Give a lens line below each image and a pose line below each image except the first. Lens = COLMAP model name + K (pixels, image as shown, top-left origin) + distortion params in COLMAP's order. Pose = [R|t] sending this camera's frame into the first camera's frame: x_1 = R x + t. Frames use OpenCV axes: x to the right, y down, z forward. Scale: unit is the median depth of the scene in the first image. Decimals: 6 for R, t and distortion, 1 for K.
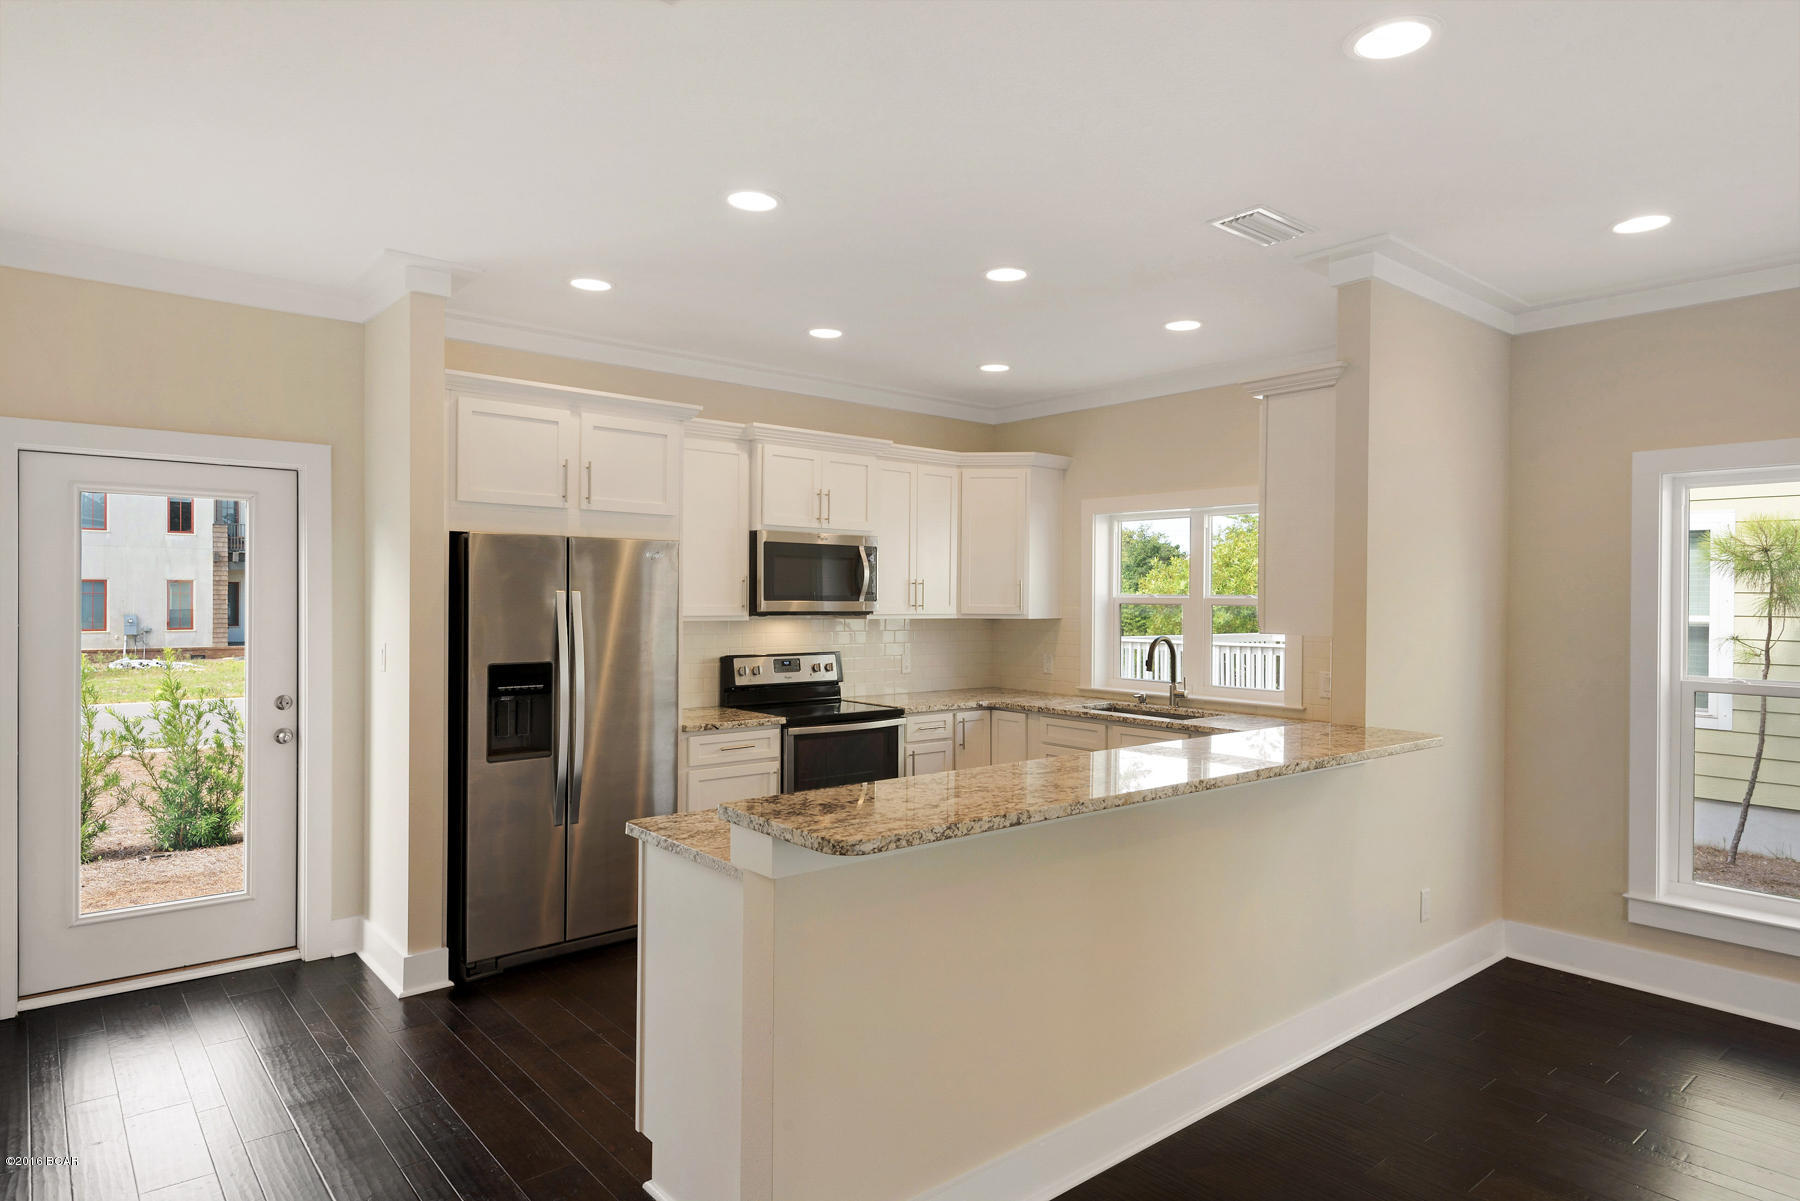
lens RADIAL K [[1056.6, 0, 900.9], [0, 1056.6, 600.5], [0, 0, 1]] dist [0.031951, -0.008487]
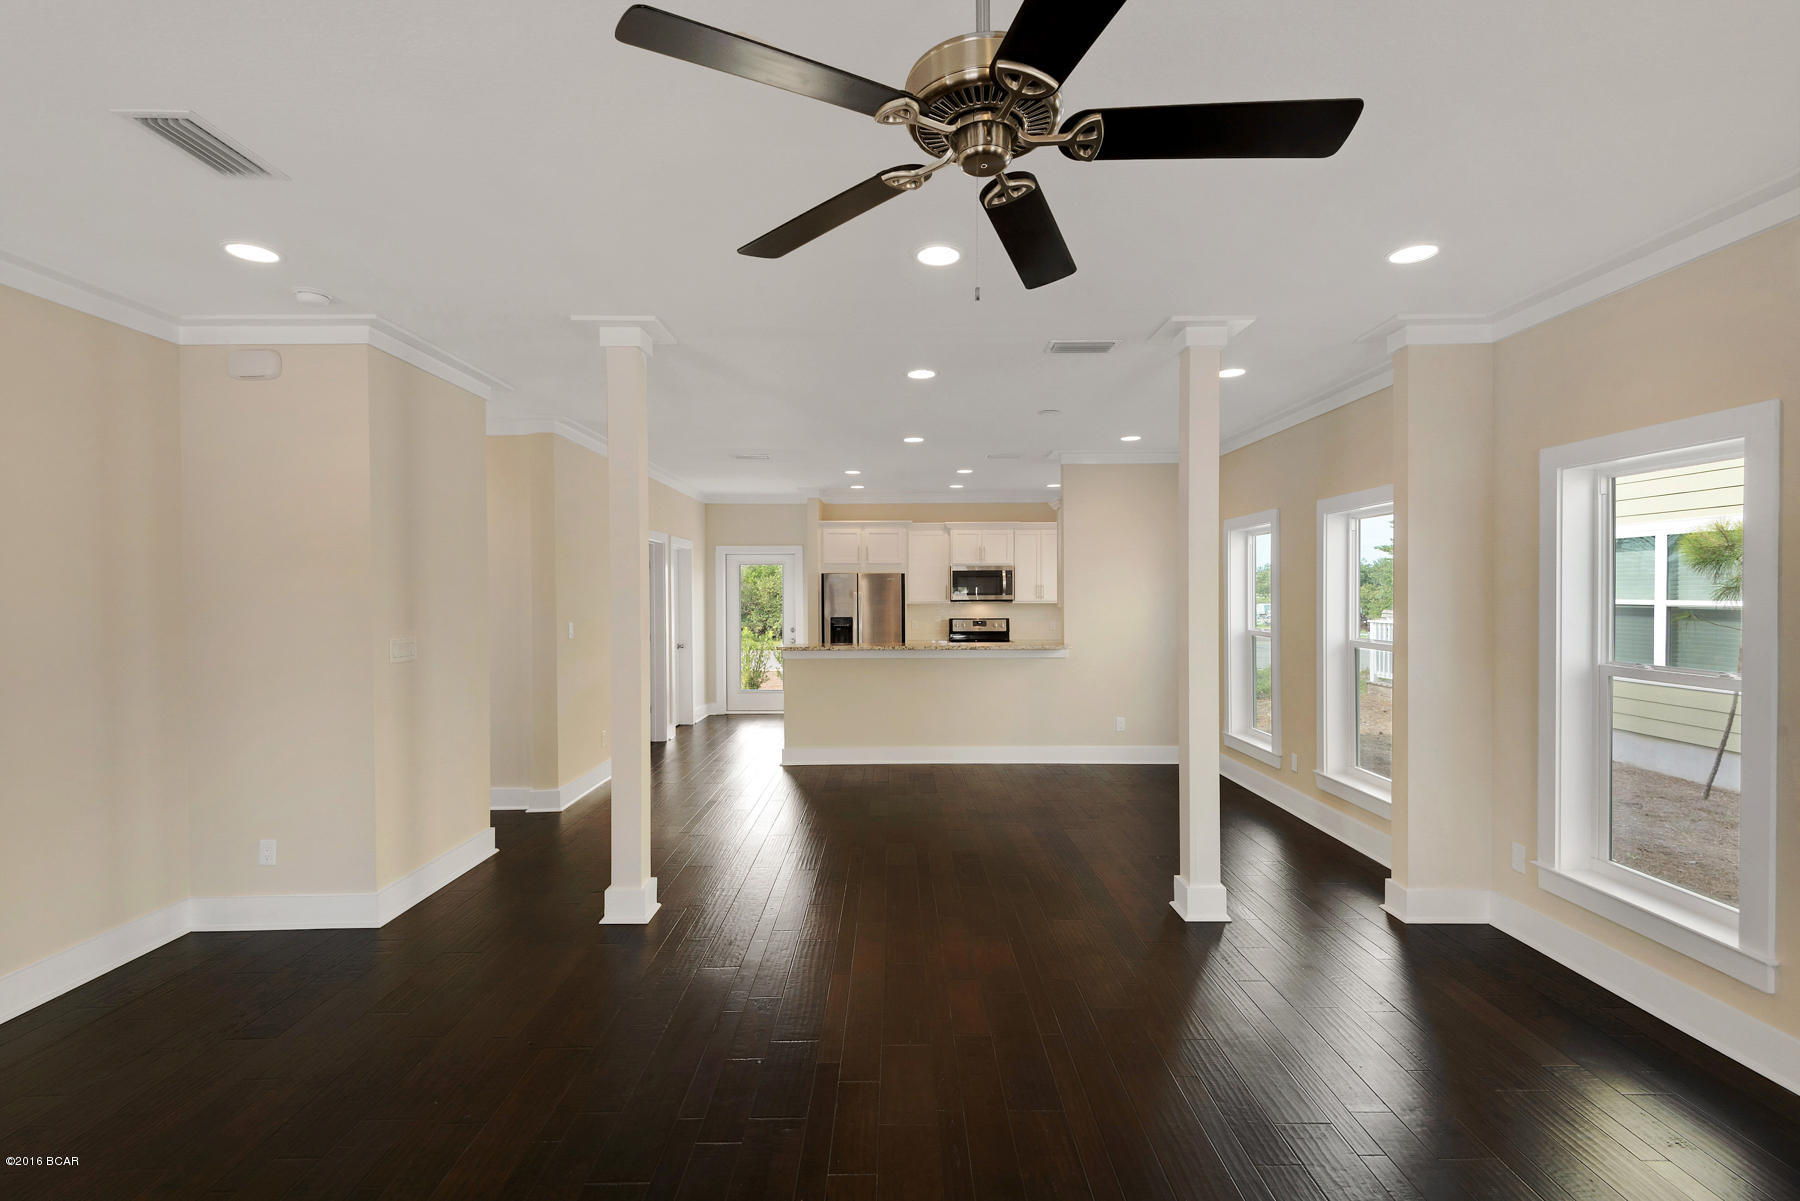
lens RADIAL K [[836.1, 0, 915.3], [0, 836.1, 595.0], [0, 0, 1]] dist [0.023438, -0.000109]
pose [[0.779134, -0.010116, -0.626775, 0.965732], [0.008343, 0.999949, -0.005767, 0.009487], [0.626801, -0.000736, 0.779179, -0.521875]]
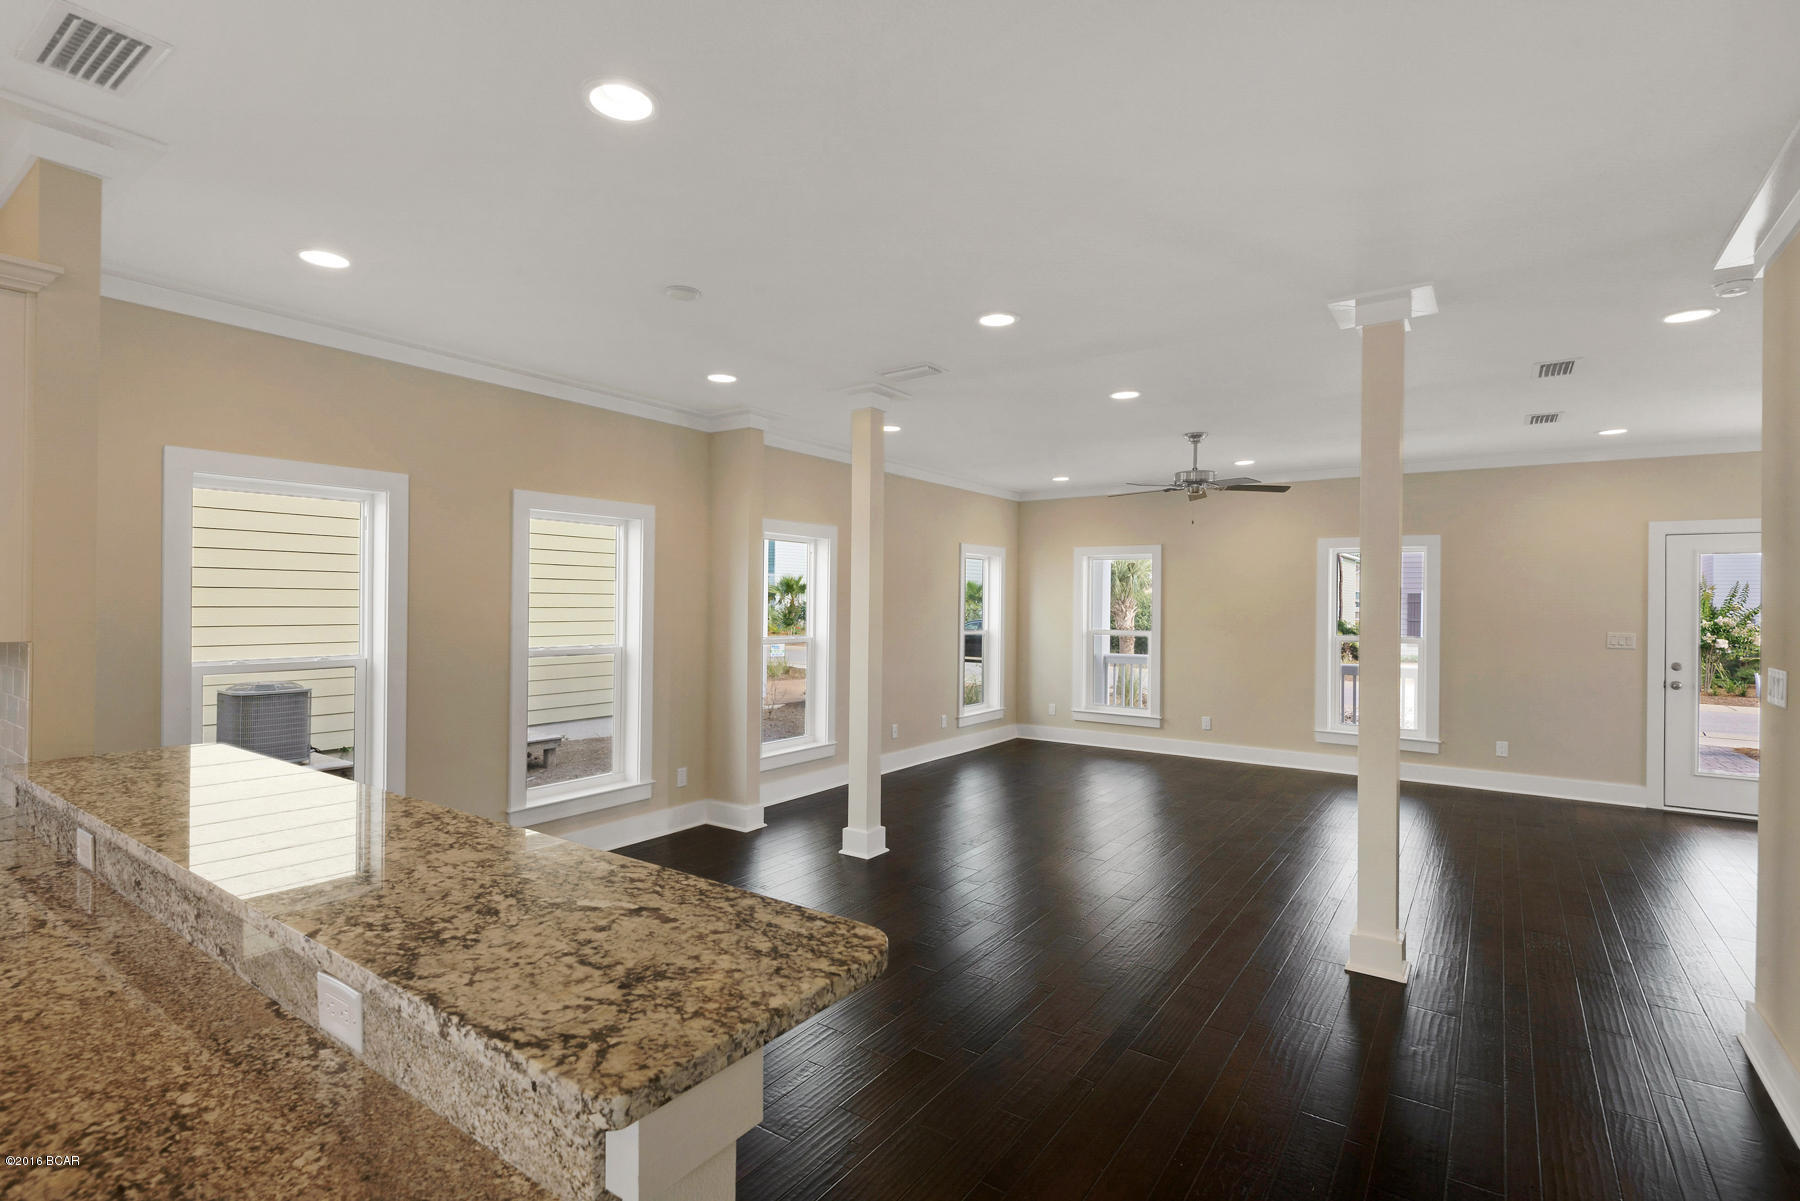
lens RADIAL K [[855.1, 0, 886.3], [0, 855.1, 598.2], [0, 0, 1]] dist [0.014099, -0.002338]
pose [[-0.242807, -0.003860, 0.970067, -0.209611], [-0.003697, 0.999989, 0.003054, -0.000097], [-0.970068, -0.002845, -0.242818, 0.405612]]
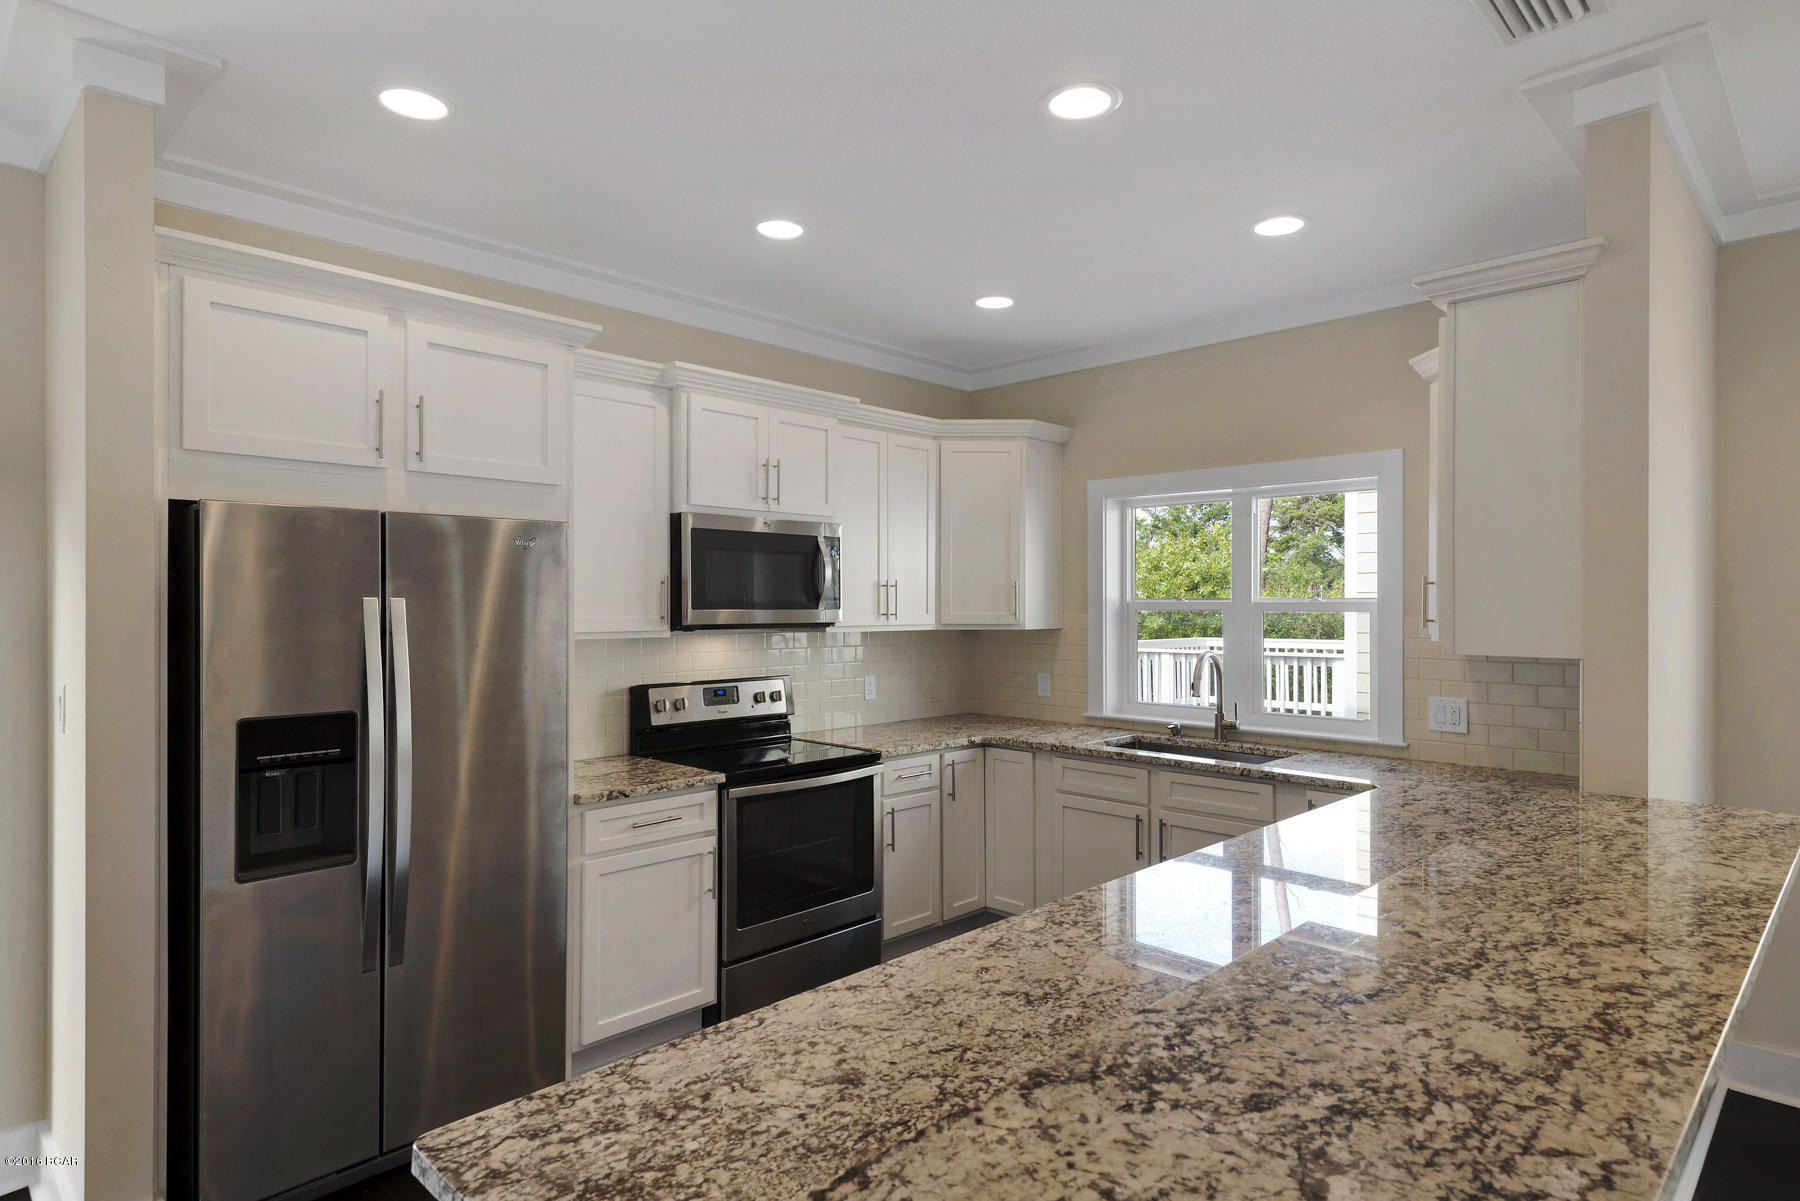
lens RADIAL K [[1000.8, 0, 900.7], [0, 1000.8, 600.5], [0, 0, 1]] dist [0.029975, -0.008636]
pose [[0.995038, -0.007051, 0.099242, -0.053334], [0.007643, 0.999955, -0.005587, -0.001310], [-0.099199, 0.006317, 0.995048, 0.294150]]
